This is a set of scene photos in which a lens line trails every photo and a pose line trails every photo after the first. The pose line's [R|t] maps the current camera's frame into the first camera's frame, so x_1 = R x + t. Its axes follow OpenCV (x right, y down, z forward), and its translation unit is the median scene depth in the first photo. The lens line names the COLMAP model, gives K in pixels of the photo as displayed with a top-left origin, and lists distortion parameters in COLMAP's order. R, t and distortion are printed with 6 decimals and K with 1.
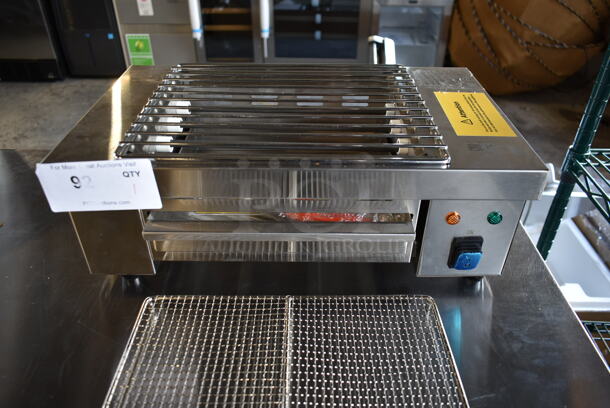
lens RADIAL K [[465.0, 0, 306.2], [0, 465.0, 203.7], [0, 0, 1]] dist [-0.020078, 0.014231]
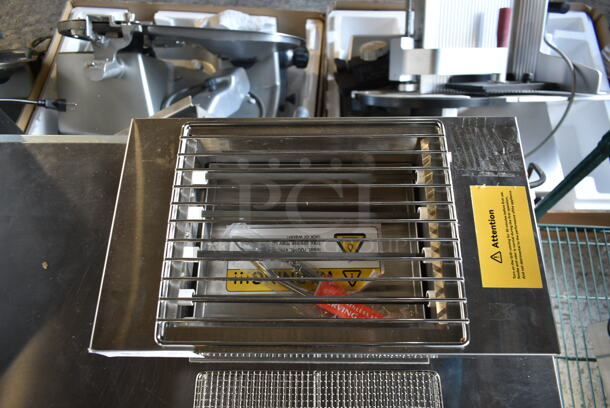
lens RADIAL K [[465.0, 0, 306.2], [0, 465.0, 205.0], [0, 0, 1]] dist [-0.020078, 0.014231]
pose [[0.999473, -0.003540, -0.032256, -0.023328], [0.019838, 0.853293, 0.521053, -0.769112], [0.025679, -0.521419, 0.852914, 0.205913]]
